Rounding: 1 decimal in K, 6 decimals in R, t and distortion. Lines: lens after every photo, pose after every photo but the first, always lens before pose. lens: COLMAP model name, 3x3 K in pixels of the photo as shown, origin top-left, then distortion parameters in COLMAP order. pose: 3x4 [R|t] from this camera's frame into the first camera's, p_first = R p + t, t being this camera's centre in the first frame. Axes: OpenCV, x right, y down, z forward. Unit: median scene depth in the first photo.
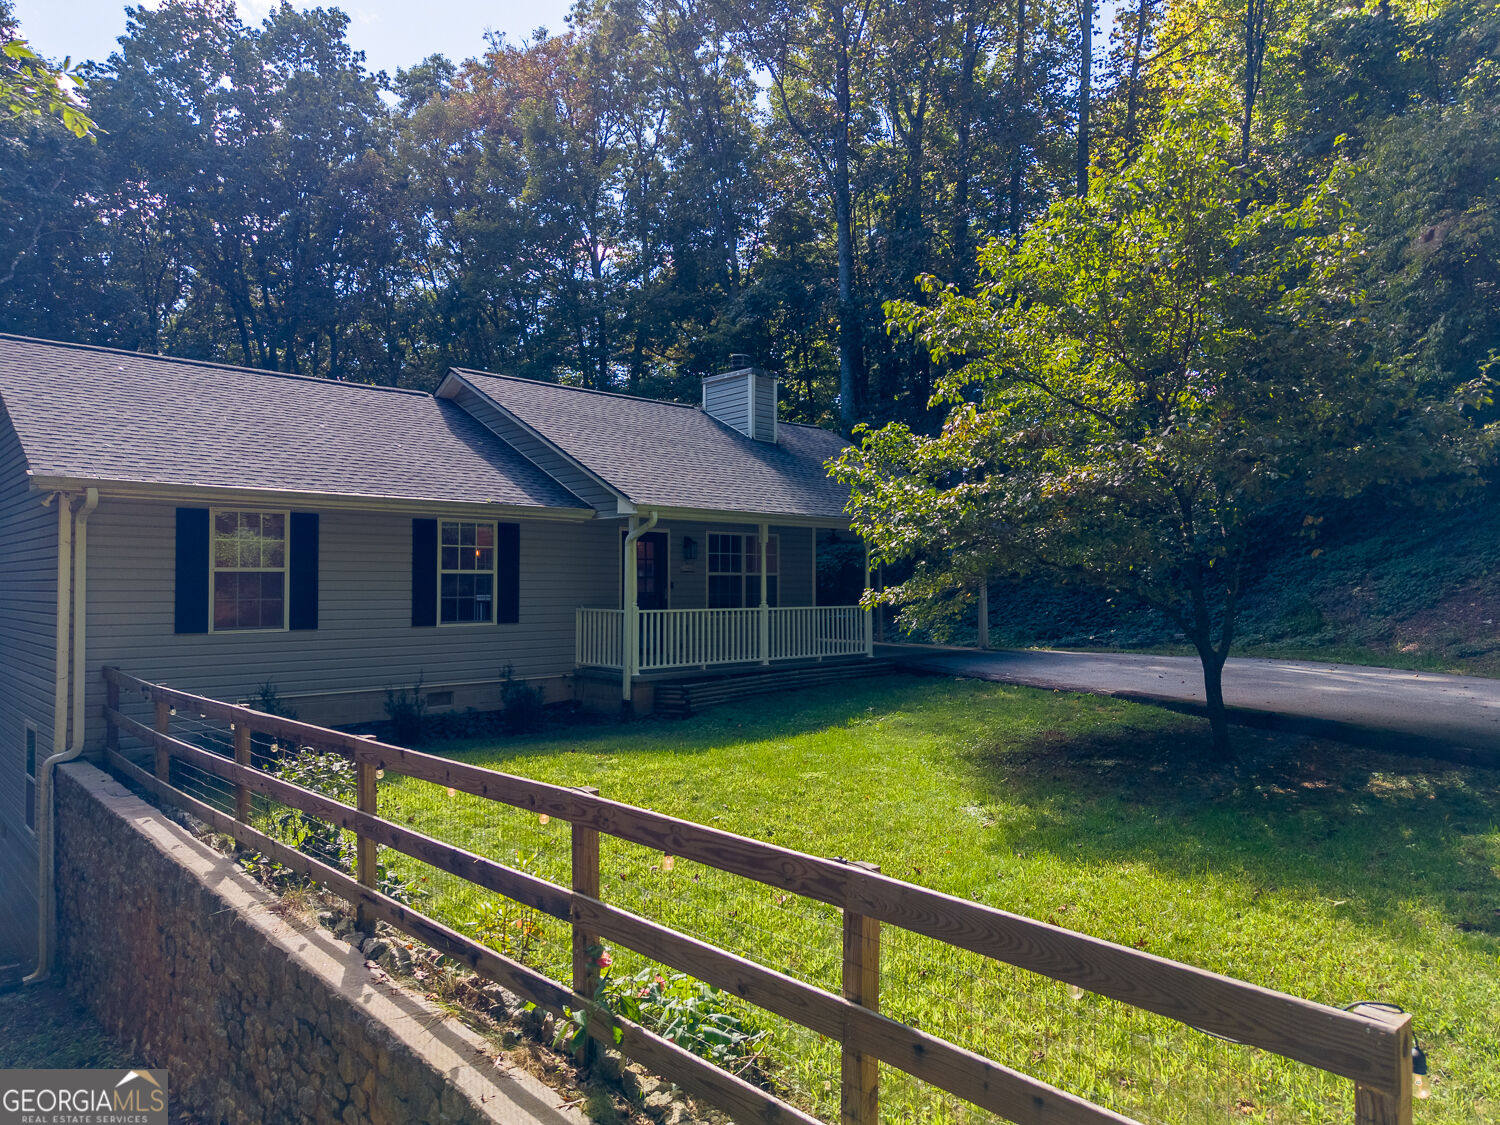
lens RADIAL K [[1010.2, 0, 750.0], [0, 1010.2, 562.5], [0, 0, 1]] dist [0.000087, 0.000944]
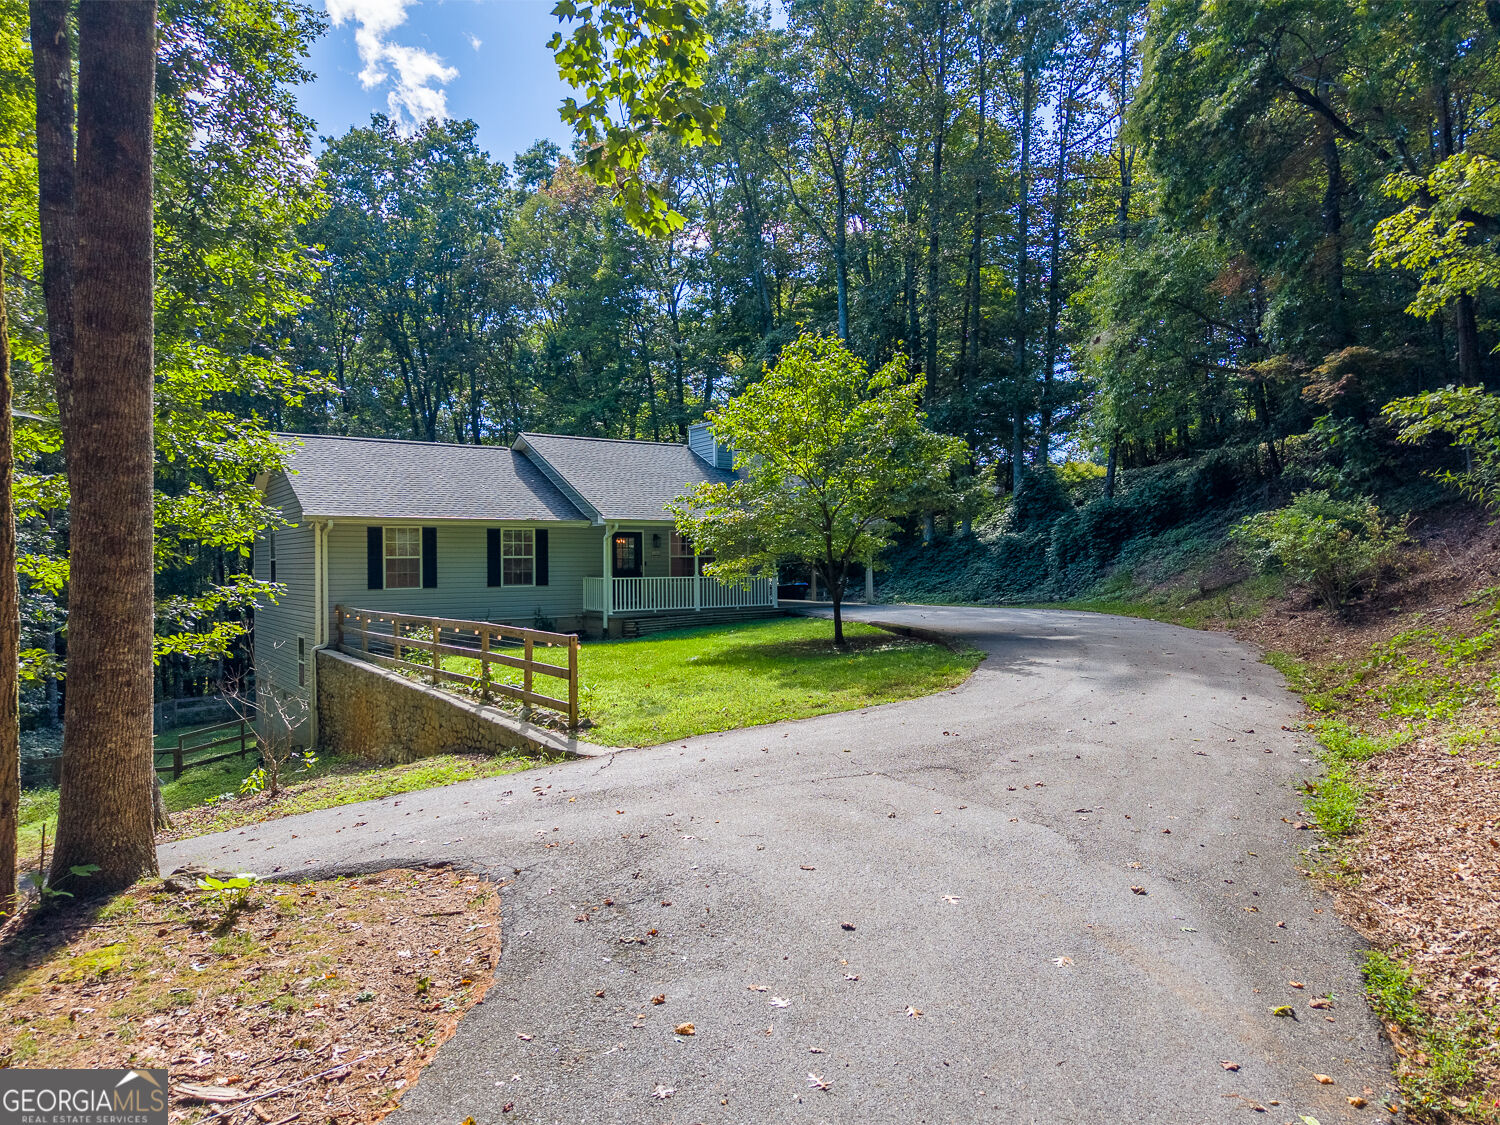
lens RADIAL K [[1004.0, 0, 746.7], [0, 1004.0, 566.2], [0, 0, 1]] dist [0.037563, -0.038238]
pose [[0.989106, -0.005233, -0.147114, 0.397198], [0.009155, 0.999620, 0.025995, -0.018148], [0.146922, -0.027059, 0.988778, -0.734737]]
